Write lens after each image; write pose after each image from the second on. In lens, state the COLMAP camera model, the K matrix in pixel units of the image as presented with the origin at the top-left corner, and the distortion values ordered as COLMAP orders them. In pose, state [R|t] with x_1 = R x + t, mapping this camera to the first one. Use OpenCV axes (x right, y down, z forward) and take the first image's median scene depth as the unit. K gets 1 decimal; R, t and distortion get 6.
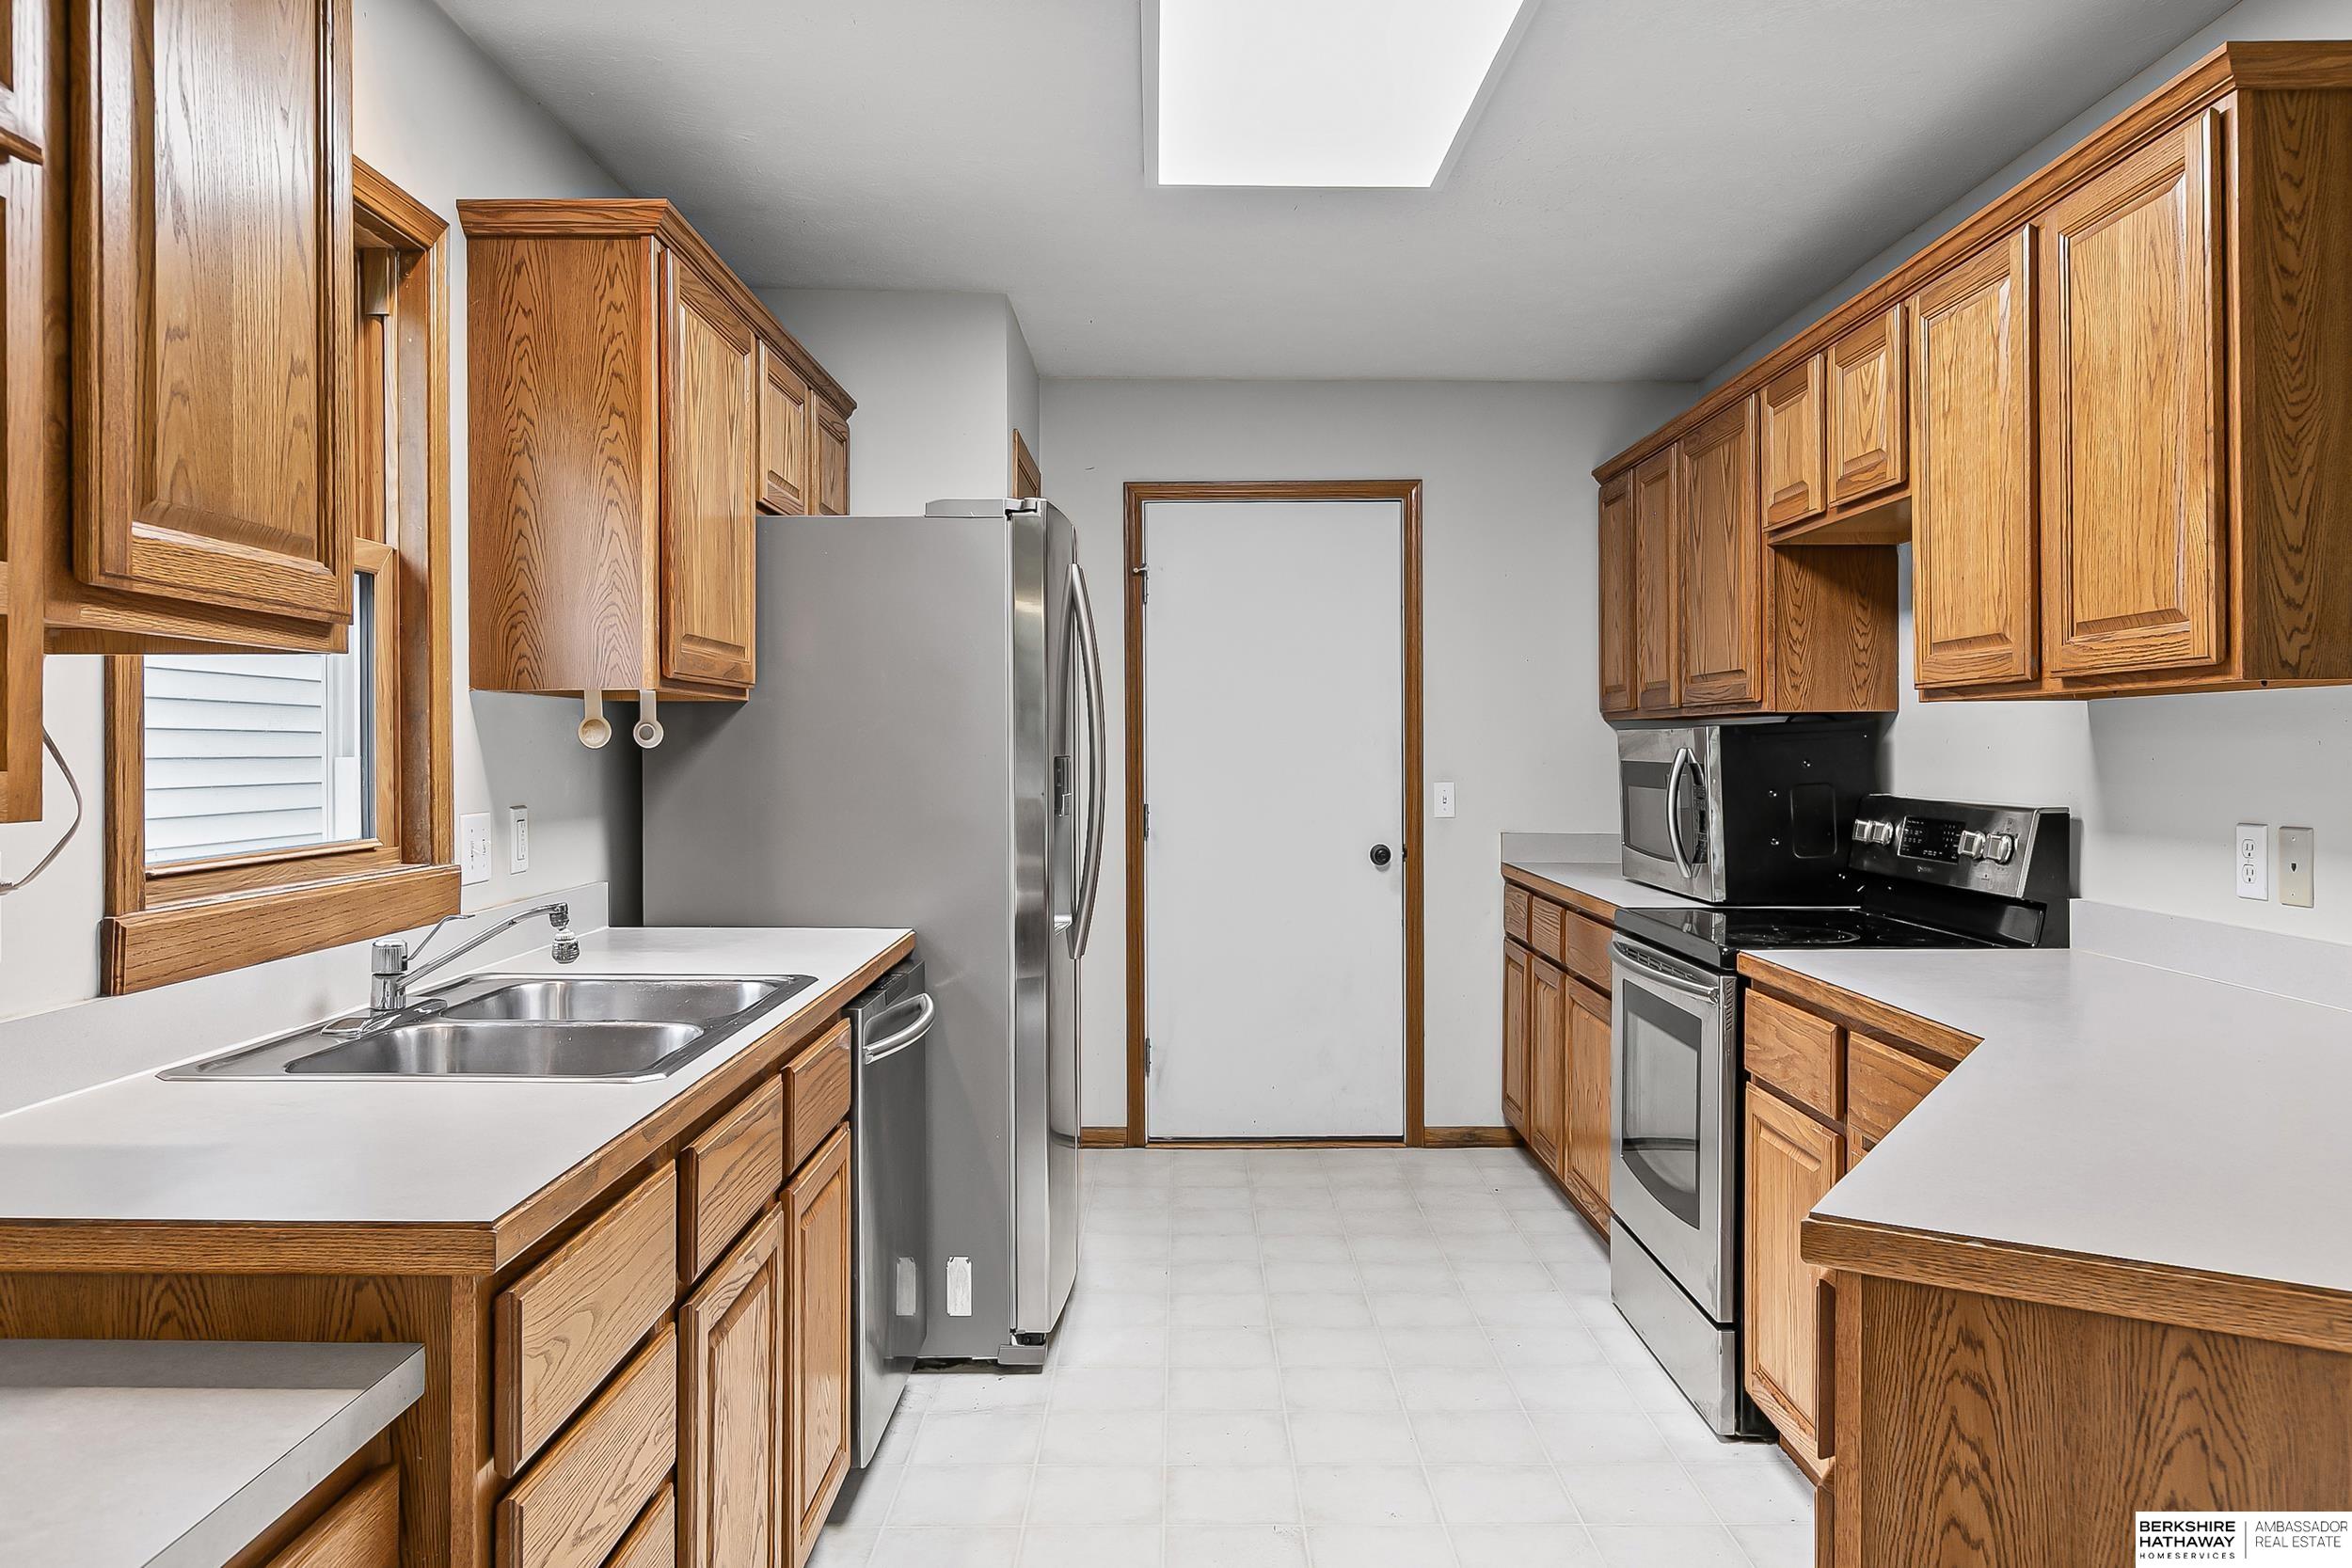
lens RADIAL K [[1661.8, 0, 1184.3], [0, 1661.8, 753.4], [0, 0, 1]] dist [0.002593, -0.007566]
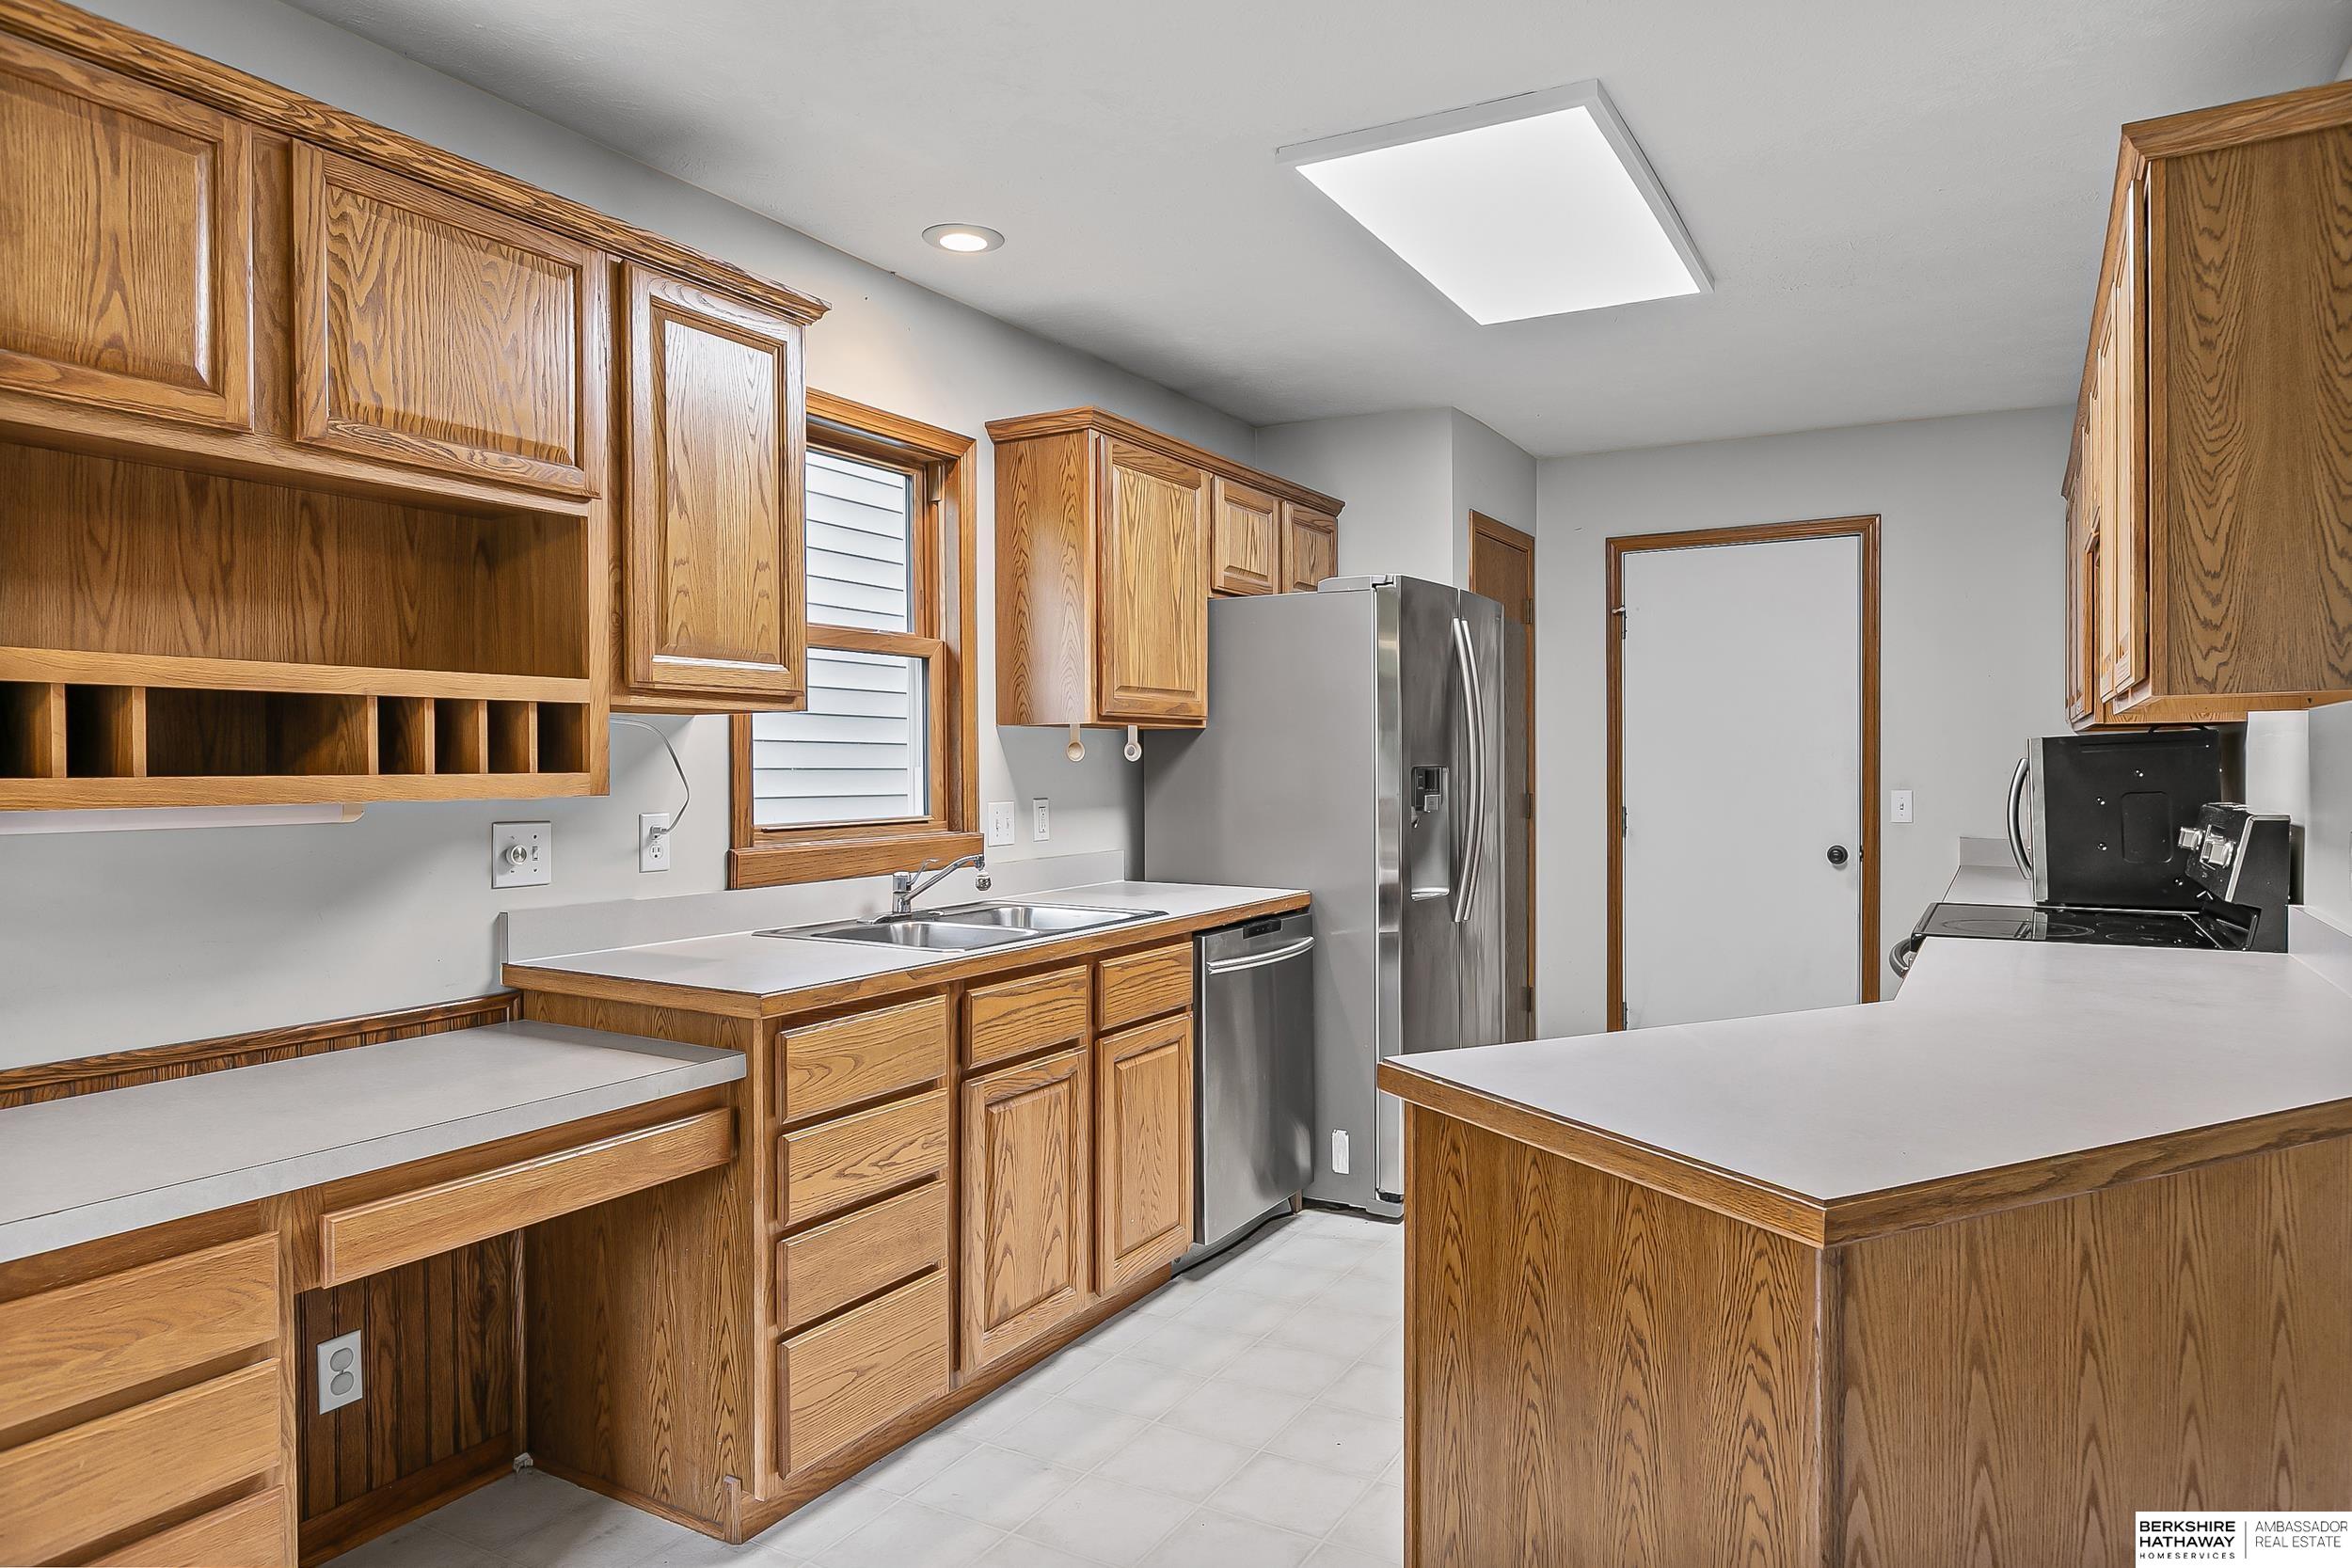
lens RADIAL K [[1460.8, 0, 1161.7], [0, 1460.8, 785.3], [0, 0, 1]] dist [-0.007015, 0.001950]
pose [[0.858433, 0.005514, -0.512895, 0.402231], [0.001659, 0.999907, 0.013527, 0.000890], [0.512922, -0.012463, 0.858345, -0.123146]]
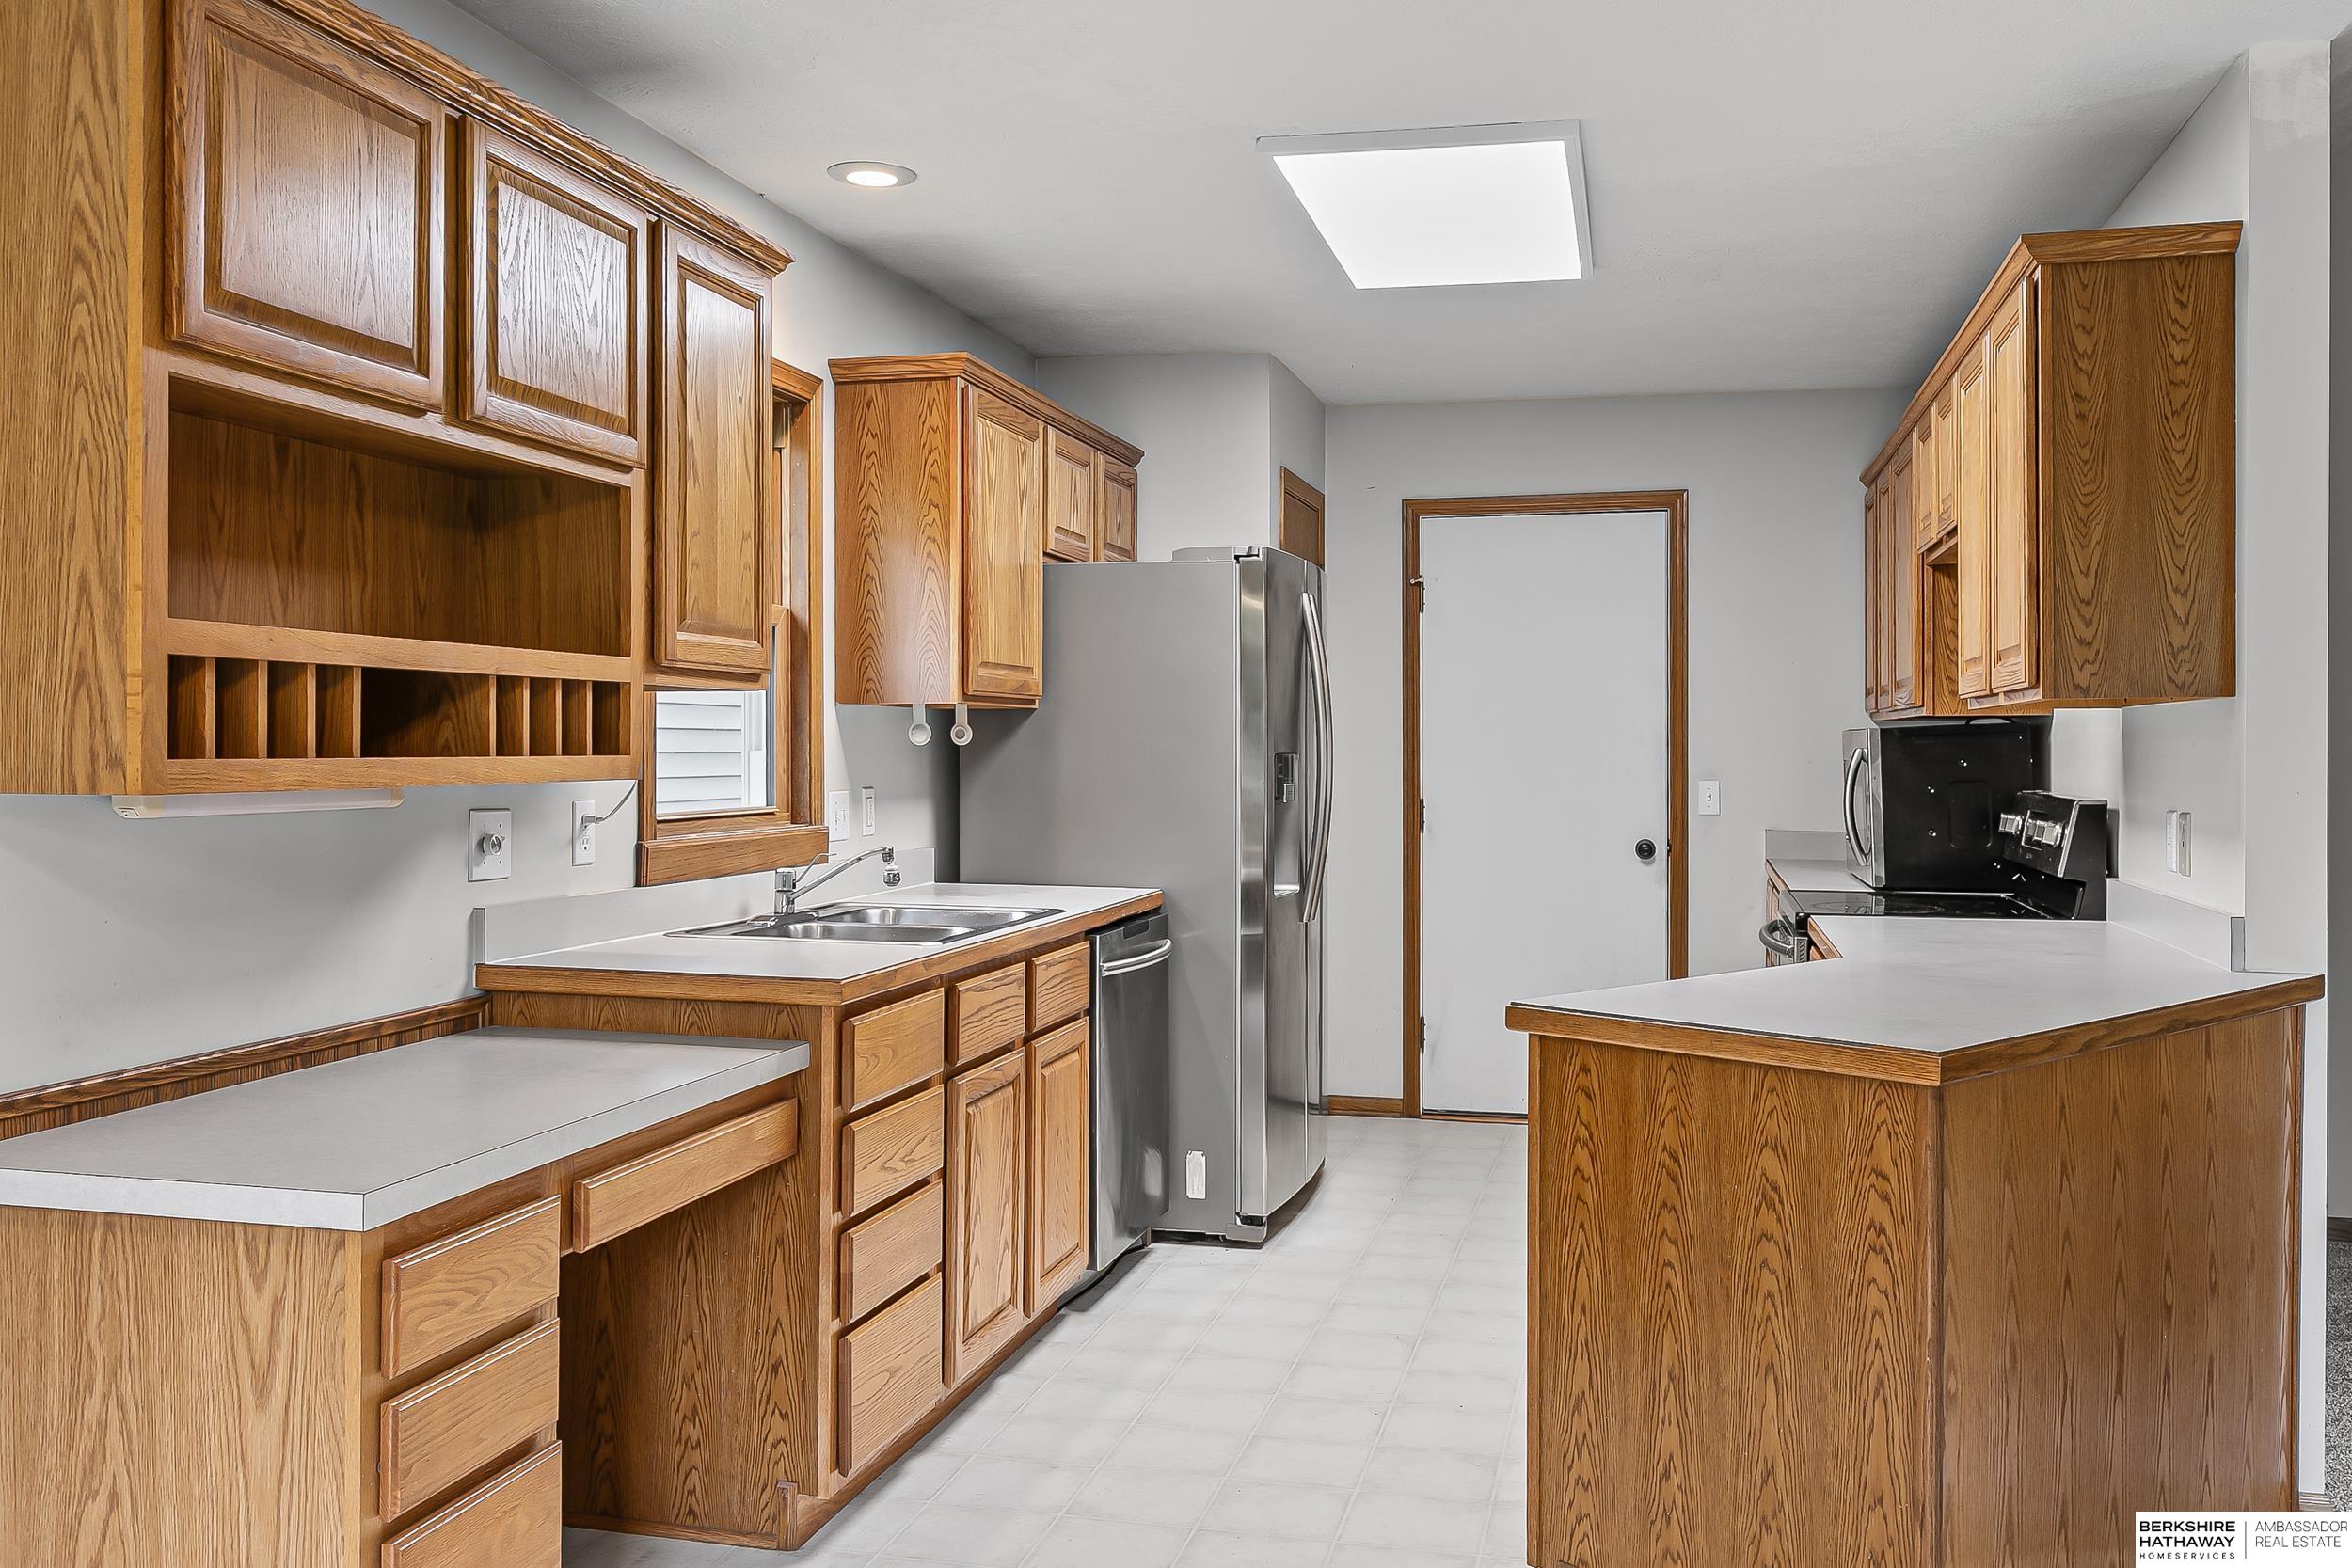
lens RADIAL K [[2055.0, 0, 1141.0], [0, 2055.0, 745.3], [0, 0, 1]] dist [-0.007541, 0.023450]
pose [[0.965946, 0.002960, -0.258726, 0.254076], [-0.003887, 0.999988, -0.003072, 0.001314], [0.258713, 0.003973, 0.965946, -0.576473]]
